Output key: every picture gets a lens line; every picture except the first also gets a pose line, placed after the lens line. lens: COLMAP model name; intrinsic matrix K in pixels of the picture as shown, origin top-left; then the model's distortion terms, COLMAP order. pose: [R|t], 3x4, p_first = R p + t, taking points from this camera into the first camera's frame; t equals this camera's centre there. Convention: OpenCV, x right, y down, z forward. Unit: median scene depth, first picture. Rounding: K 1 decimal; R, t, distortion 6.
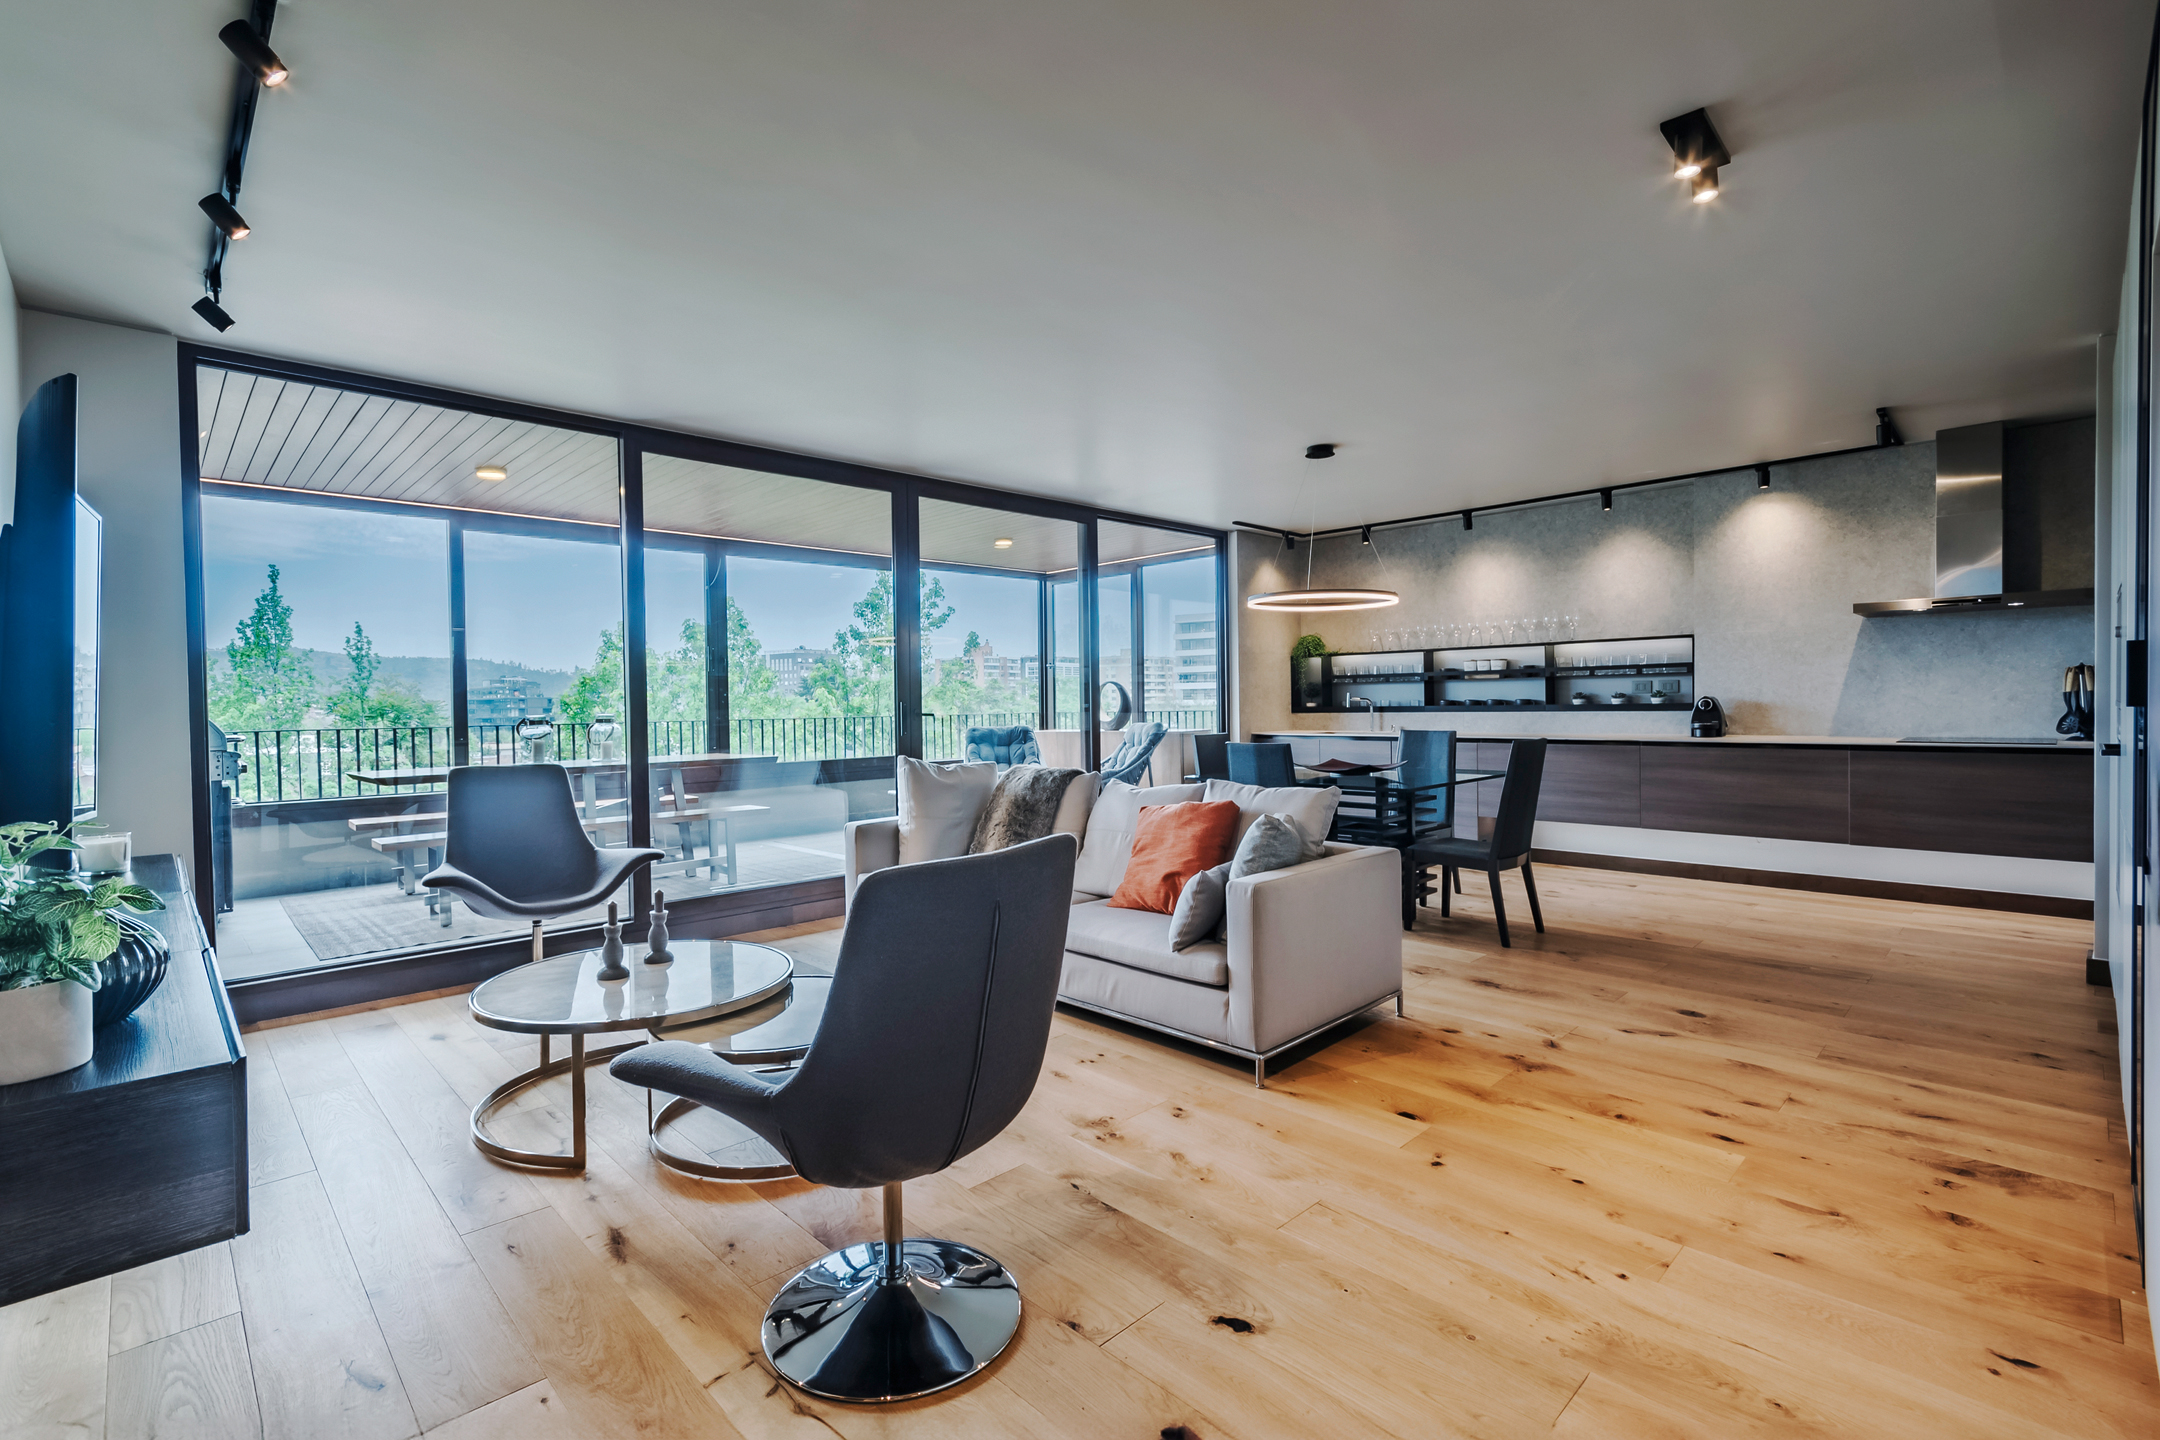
lens RADIAL K [[966.7, 0, 1033.0], [0, 966.7, 721.2], [0, 0, 1]] dist [0.003040, -0.001049]
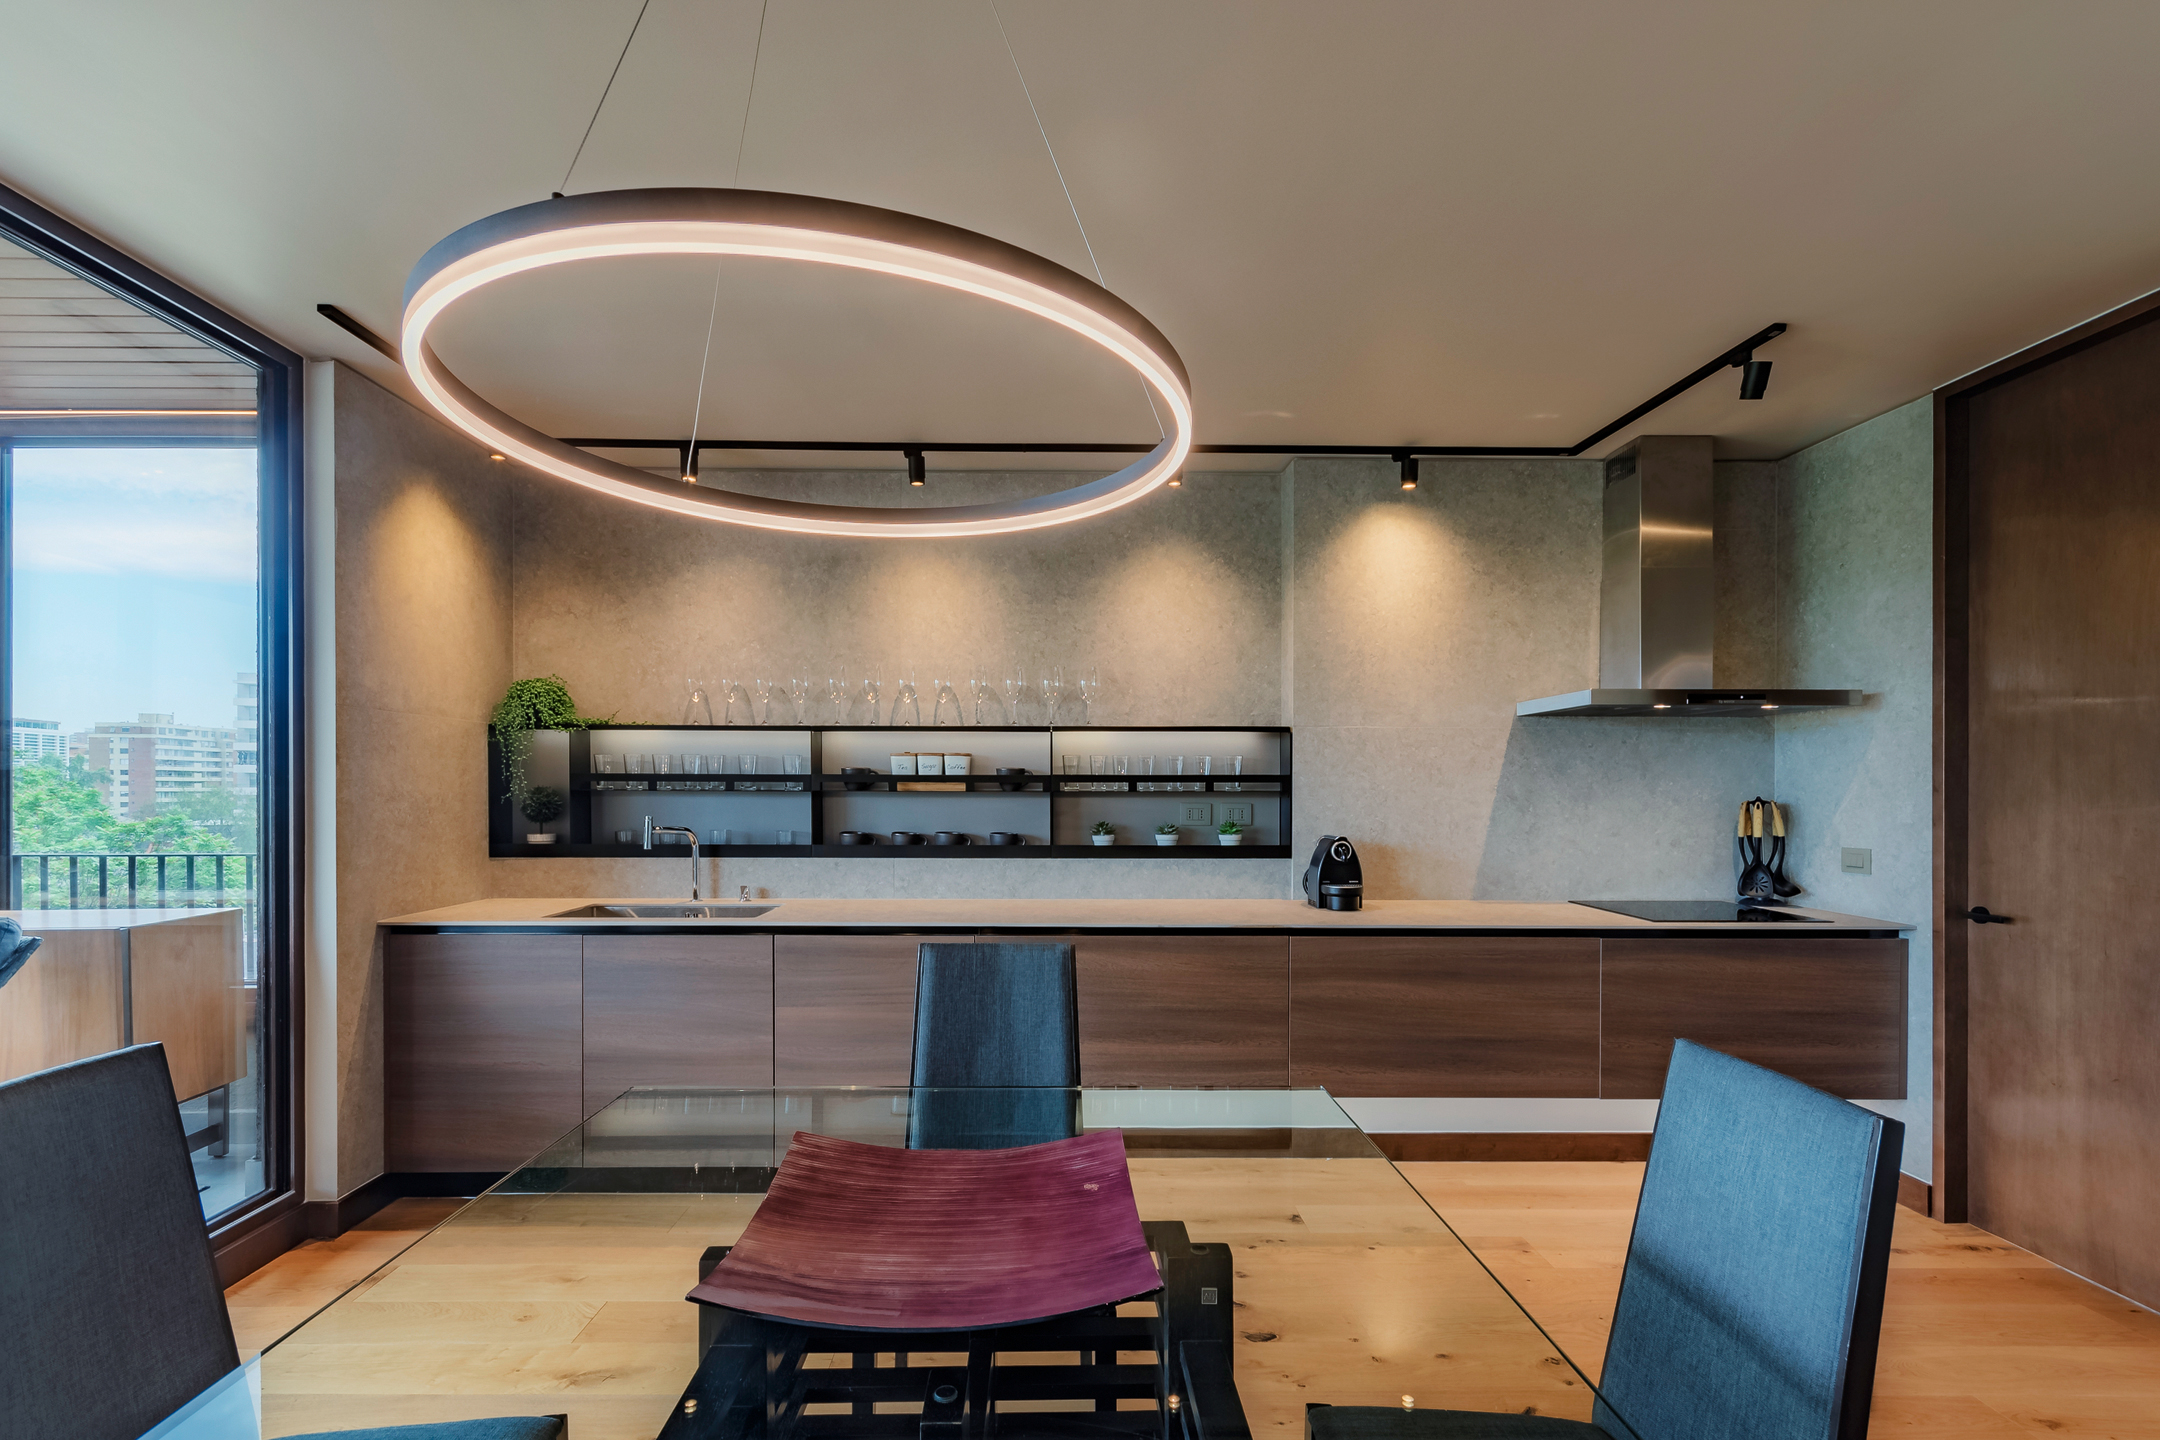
lens RADIAL K [[966.7, 0, 1070.8], [0, 966.7, 799.4], [0, 0, 1]] dist [0.003040, -0.001049]
pose [[0.663181, 0.010159, 0.748390, 0.175219], [0.000761, 0.999898, -0.014247, -0.041368], [-0.748458, 0.010018, 0.663106, 0.776721]]
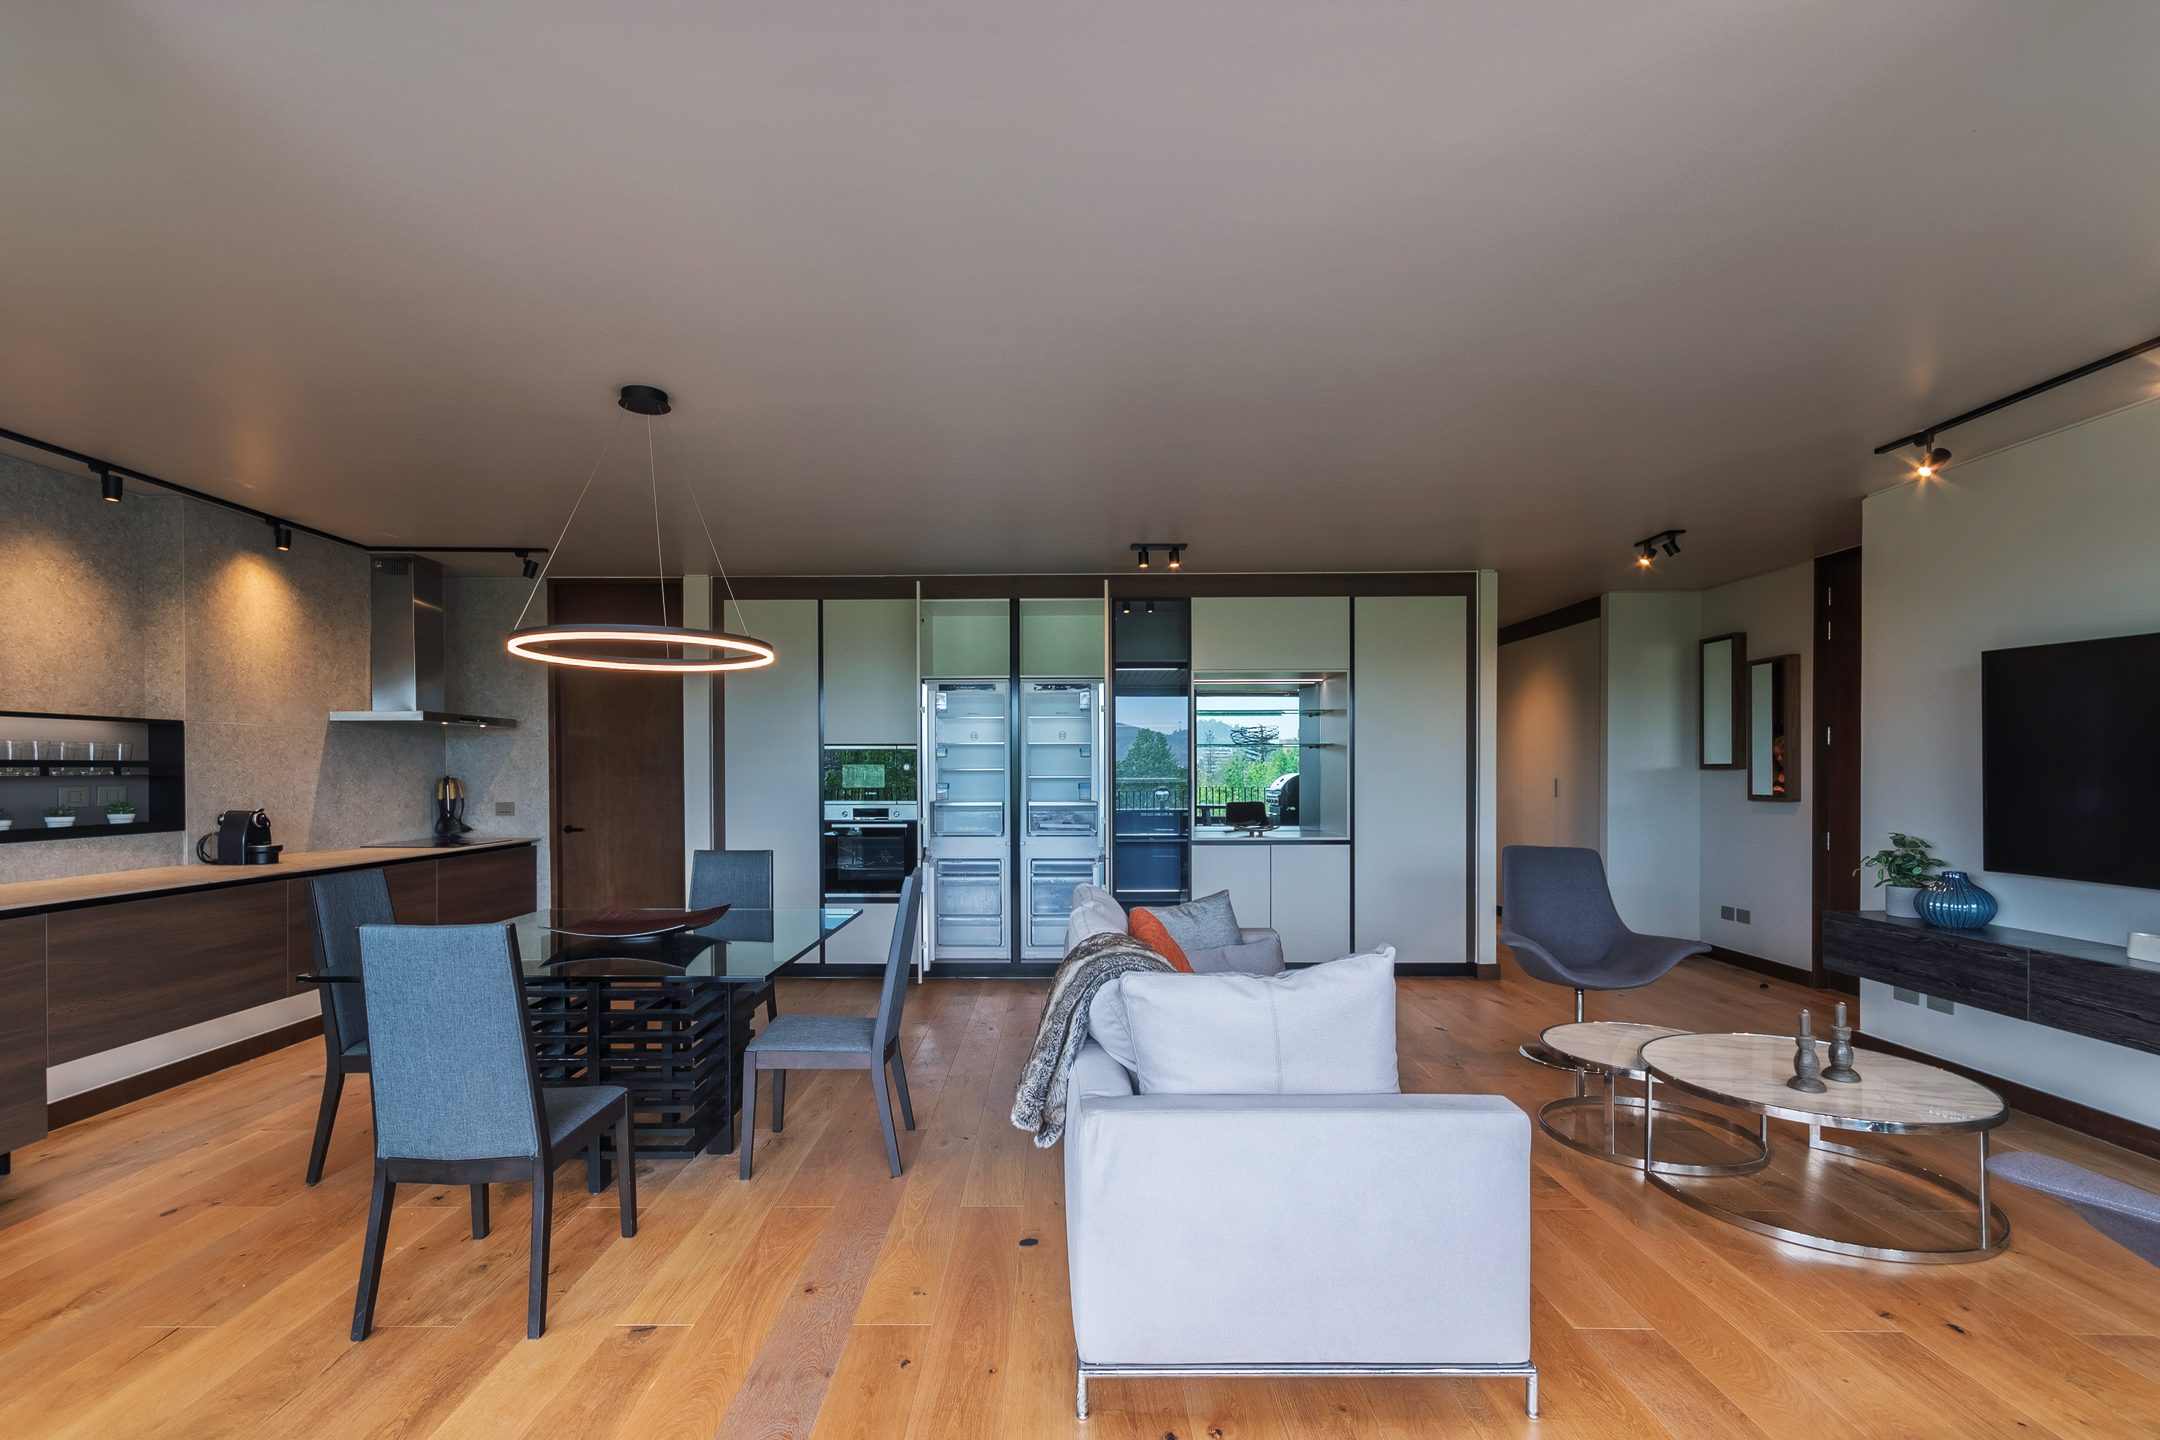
lens RADIAL K [[961.3, 0, 1047.3], [0, 961.3, 766.8], [0, 0, 1]] dist [0.002215, 0.000046]
pose [[-0.724486, 0.020138, 0.688995, -0.263232], [0.027872, 0.999611, 0.000090, -0.042911], [-0.688725, 0.019269, -0.724766, 1.167525]]
